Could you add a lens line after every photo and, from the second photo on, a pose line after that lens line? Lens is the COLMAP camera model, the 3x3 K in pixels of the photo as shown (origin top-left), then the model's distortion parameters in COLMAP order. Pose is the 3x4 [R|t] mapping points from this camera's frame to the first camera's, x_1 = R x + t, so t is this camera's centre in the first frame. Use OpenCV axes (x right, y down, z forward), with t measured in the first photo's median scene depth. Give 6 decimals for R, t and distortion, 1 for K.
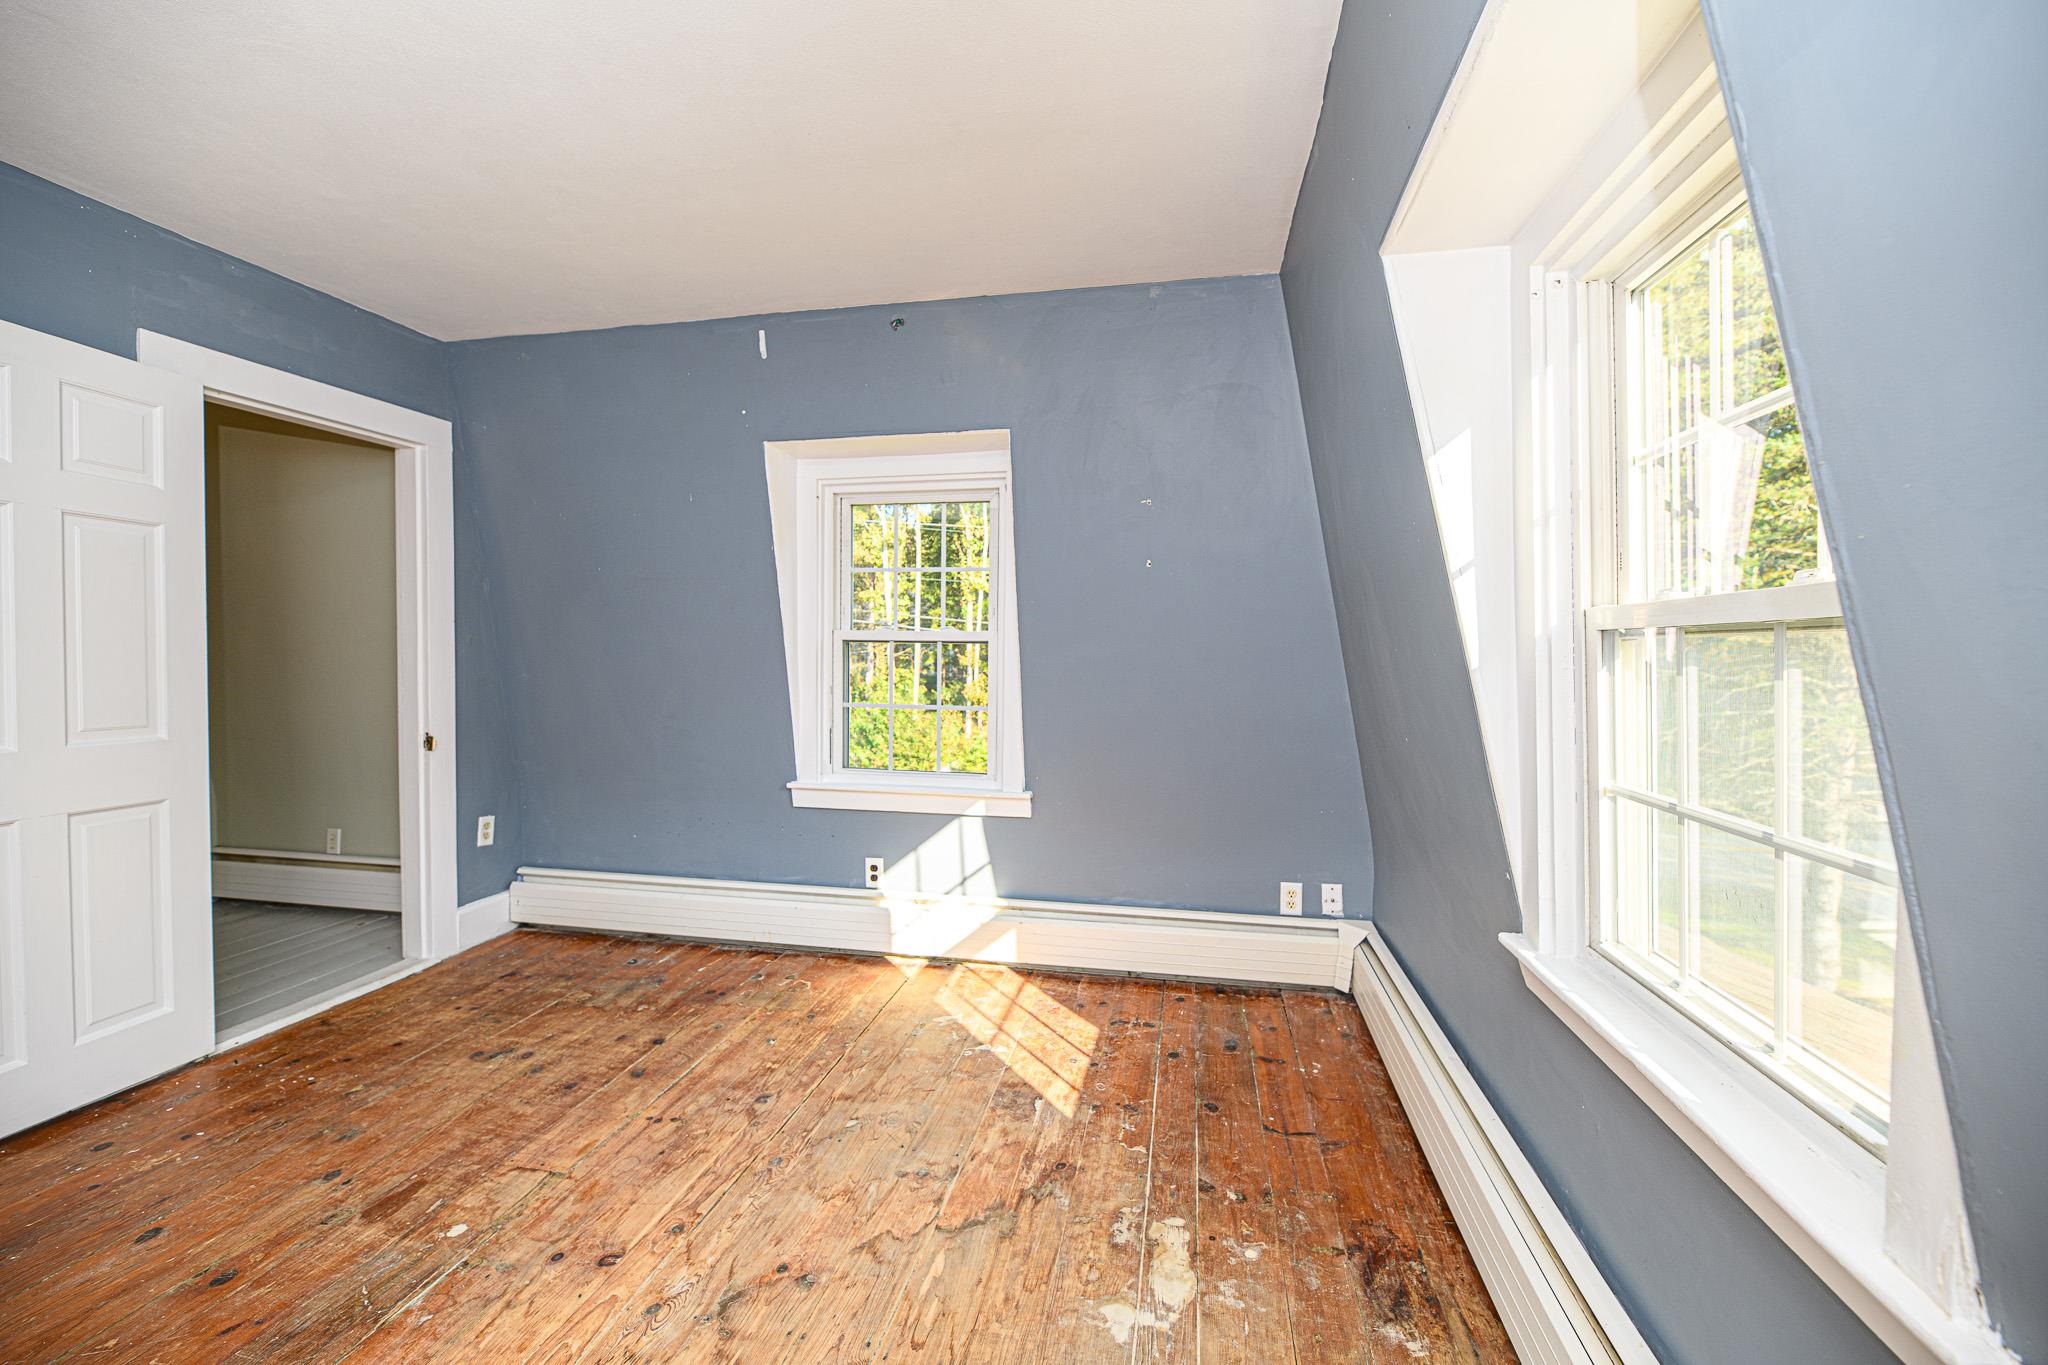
lens RADIAL K [[823.3, 0, 1026.5], [0, 823.3, 672.4], [0, 0, 1]] dist [-0.003084, -0.002574]
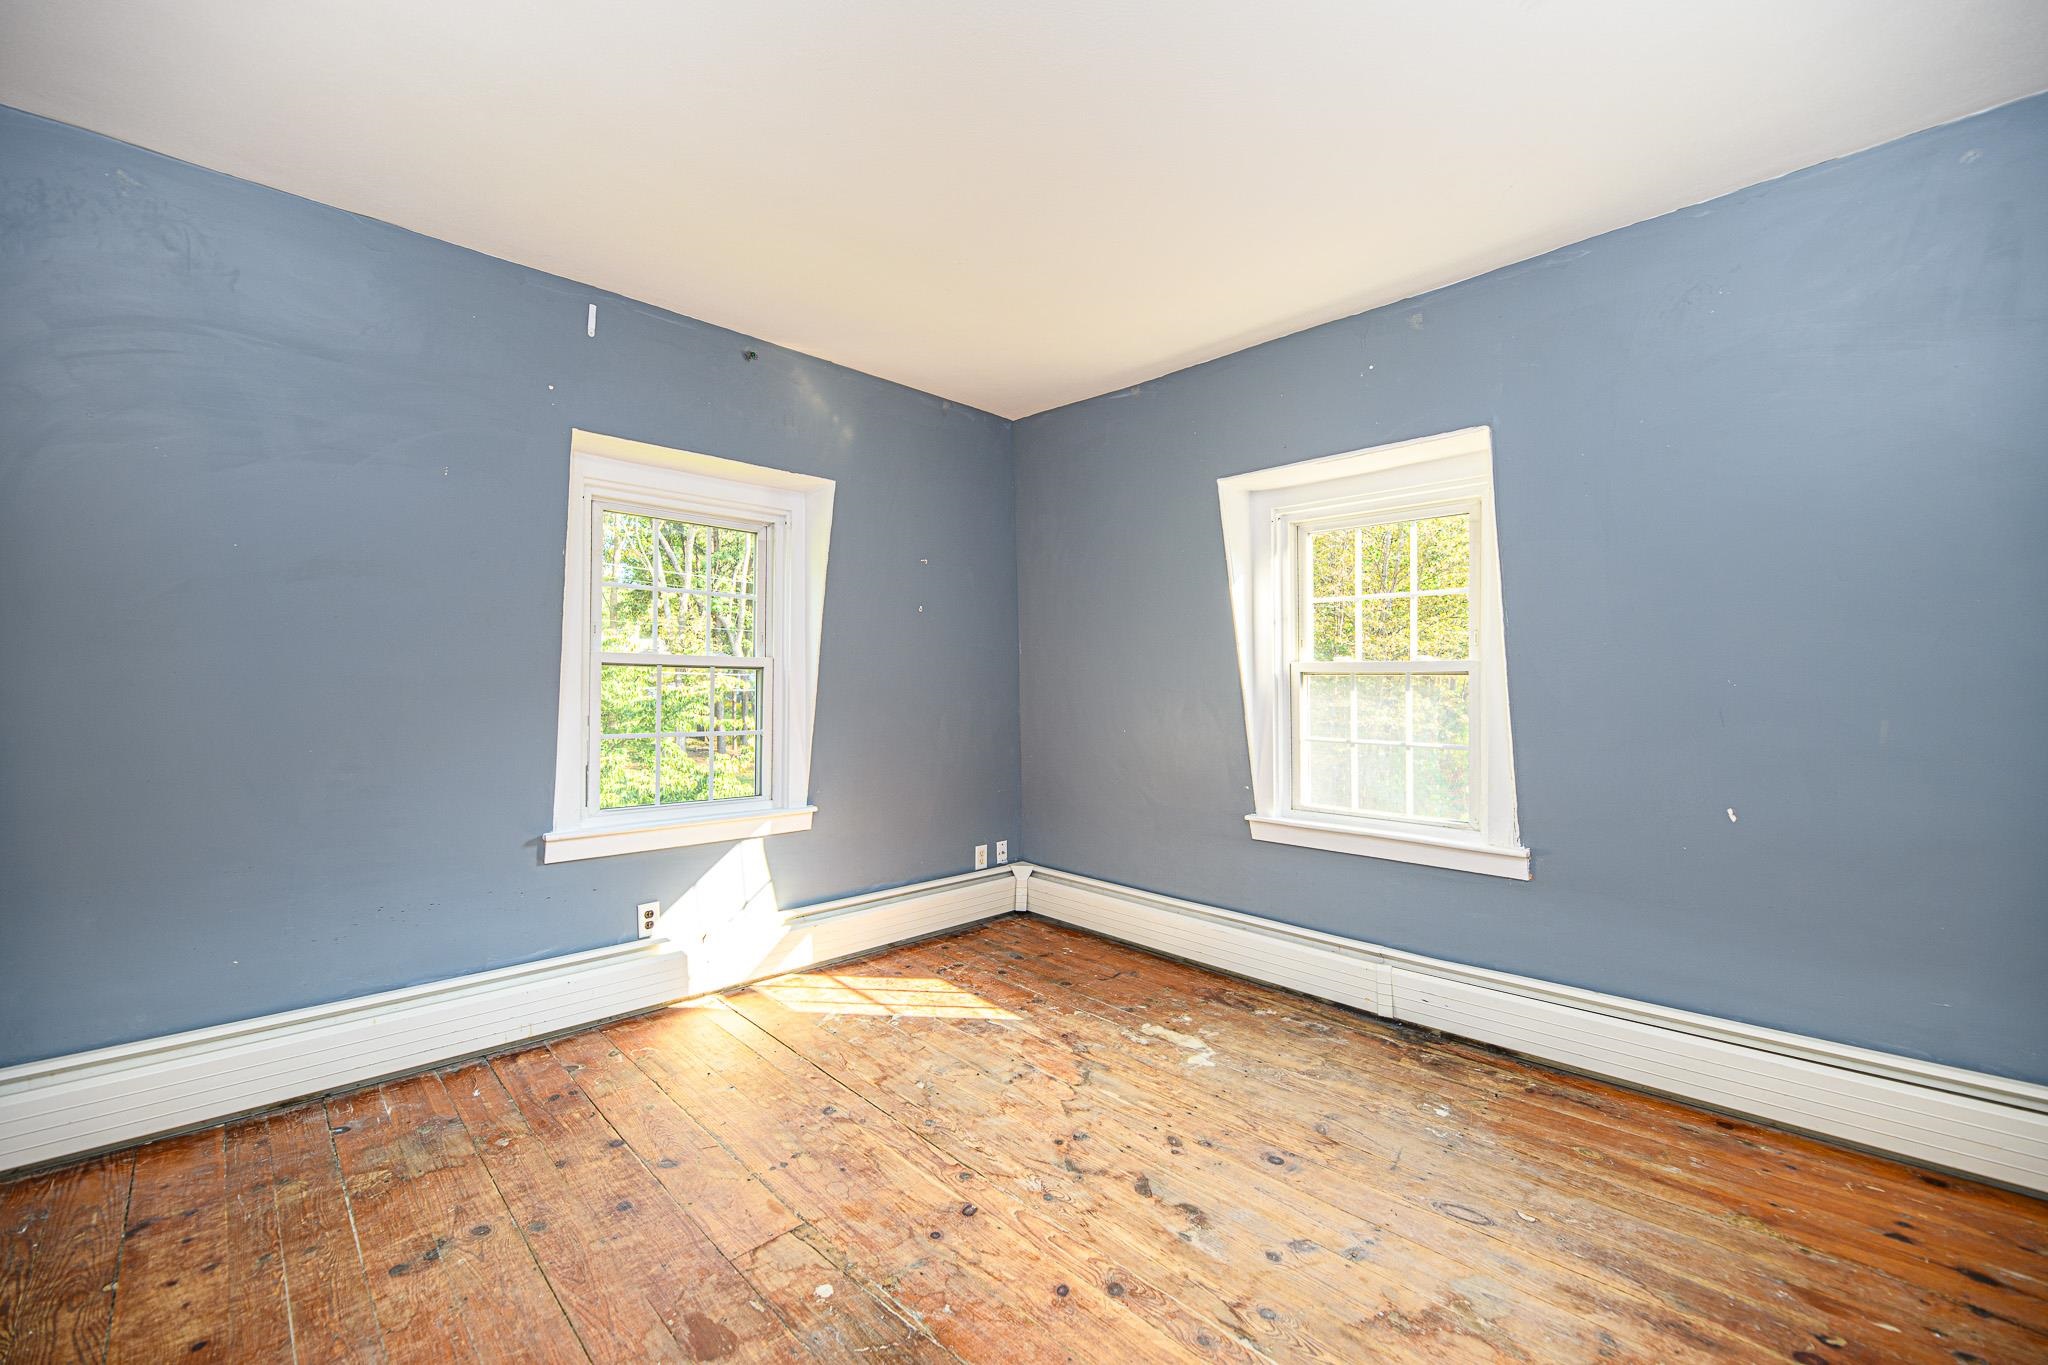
lens RADIAL K [[823.3, 0, 1032.9], [0, 823.3, 668.7], [0, 0, 1]] dist [-0.003084, -0.002574]
pose [[0.560343, 0.013219, 0.828155, -0.813631], [0.015273, 0.999538, -0.026288, -0.004019], [-0.828119, 0.027379, 0.559883, 0.151612]]
